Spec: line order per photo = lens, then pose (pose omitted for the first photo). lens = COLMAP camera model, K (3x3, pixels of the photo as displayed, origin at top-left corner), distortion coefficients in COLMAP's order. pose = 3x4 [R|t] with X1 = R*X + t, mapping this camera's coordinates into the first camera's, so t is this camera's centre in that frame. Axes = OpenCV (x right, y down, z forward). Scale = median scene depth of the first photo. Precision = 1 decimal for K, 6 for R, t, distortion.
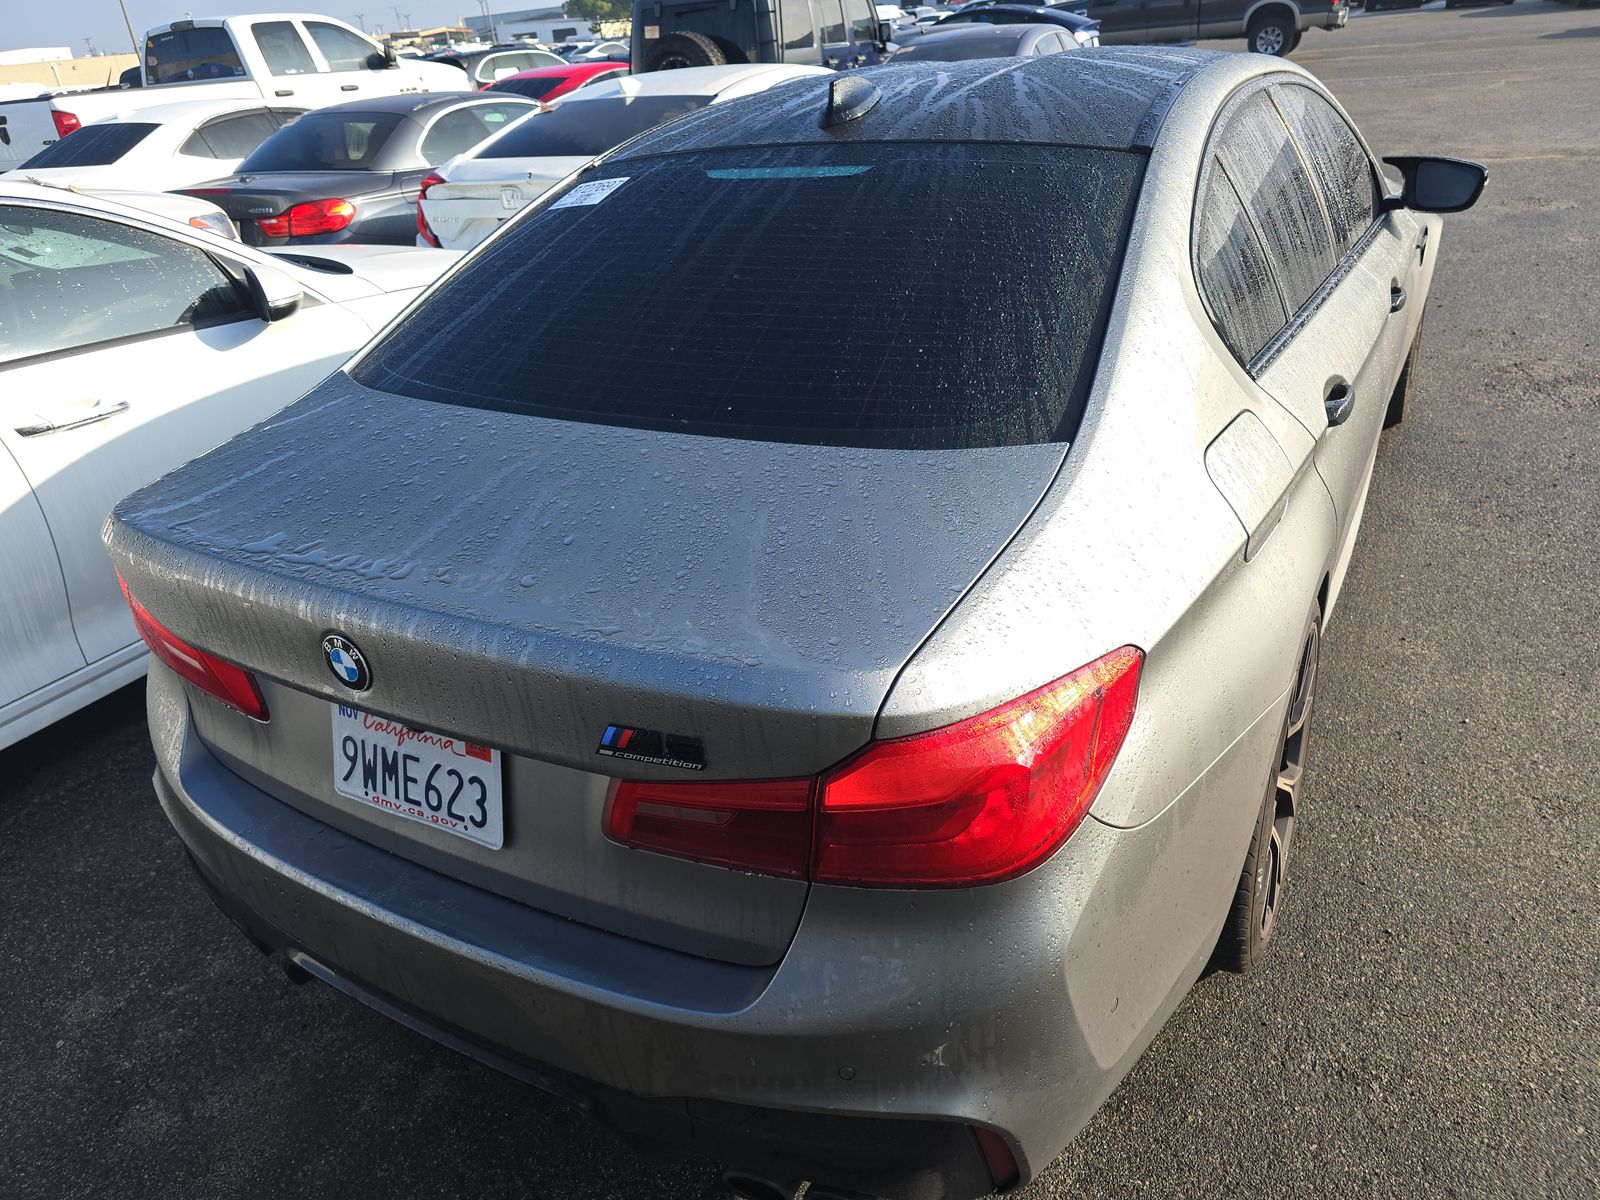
lens RADIAL K [[1096.6, 0, 810.8], [0, 1096.6, 598.0], [0, 0, 1]] dist [0.051100, -0.054590]
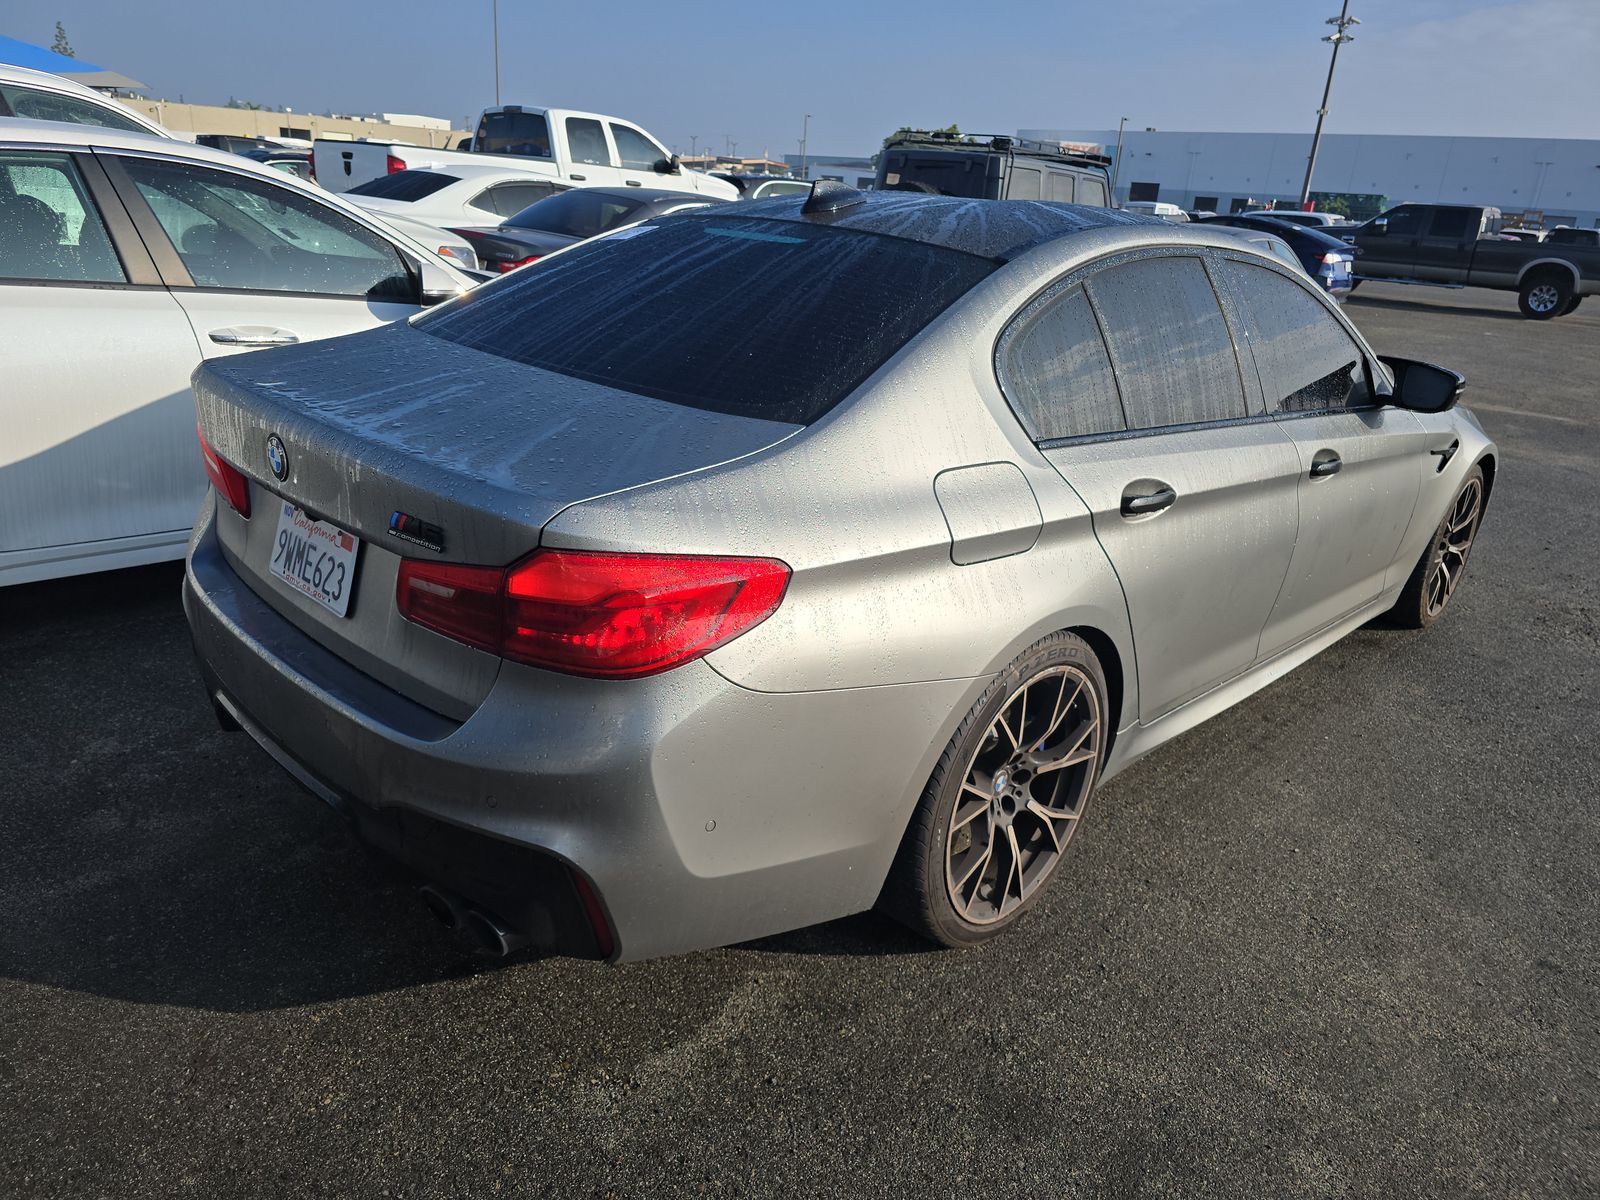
lens RADIAL K [[1096.6, 0, 800.9], [0, 1096.6, 598.2], [0, 0, 1]] dist [0.051100, -0.054590]
pose [[0.955798, 0.231926, -0.180722, 0.229397], [-0.252147, 0.962705, -0.098083, 0.086222], [0.151234, 0.139316, 0.978631, -0.125312]]
